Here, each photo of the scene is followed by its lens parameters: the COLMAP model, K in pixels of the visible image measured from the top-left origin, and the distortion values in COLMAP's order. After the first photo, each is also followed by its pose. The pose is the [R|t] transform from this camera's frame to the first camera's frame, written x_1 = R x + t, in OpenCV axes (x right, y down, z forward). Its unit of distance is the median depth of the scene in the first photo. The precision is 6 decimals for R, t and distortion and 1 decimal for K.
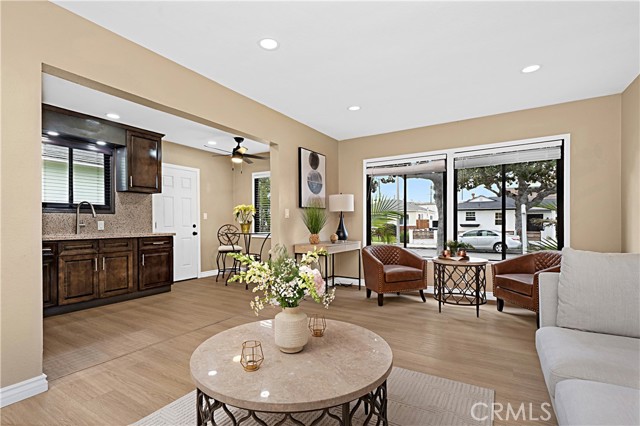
lens RADIAL K [[313.9, 0, 328.3], [0, 313.9, 223.6], [0, 0, 1]] dist [-0.003351, -0.000008]
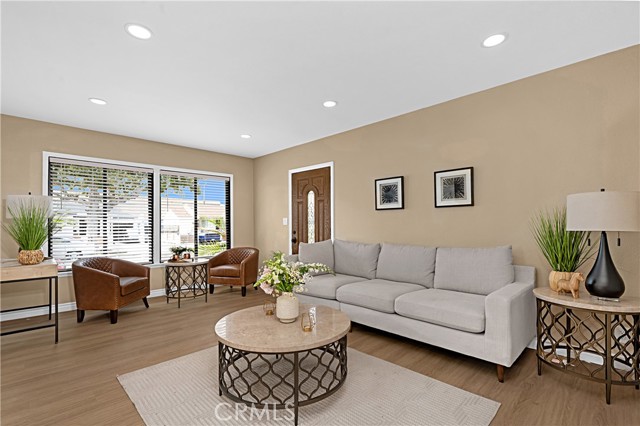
lens RADIAL K [[290.7, 0, 317.0], [0, 290.7, 218.3], [0, 0, 1]] dist [0.001168, -0.000165]
pose [[0.264059, 0.031807, 0.963982, -0.456689], [0.008047, 0.999349, -0.035178, -0.008607], [-0.964473, 0.017047, 0.263631, 0.176150]]
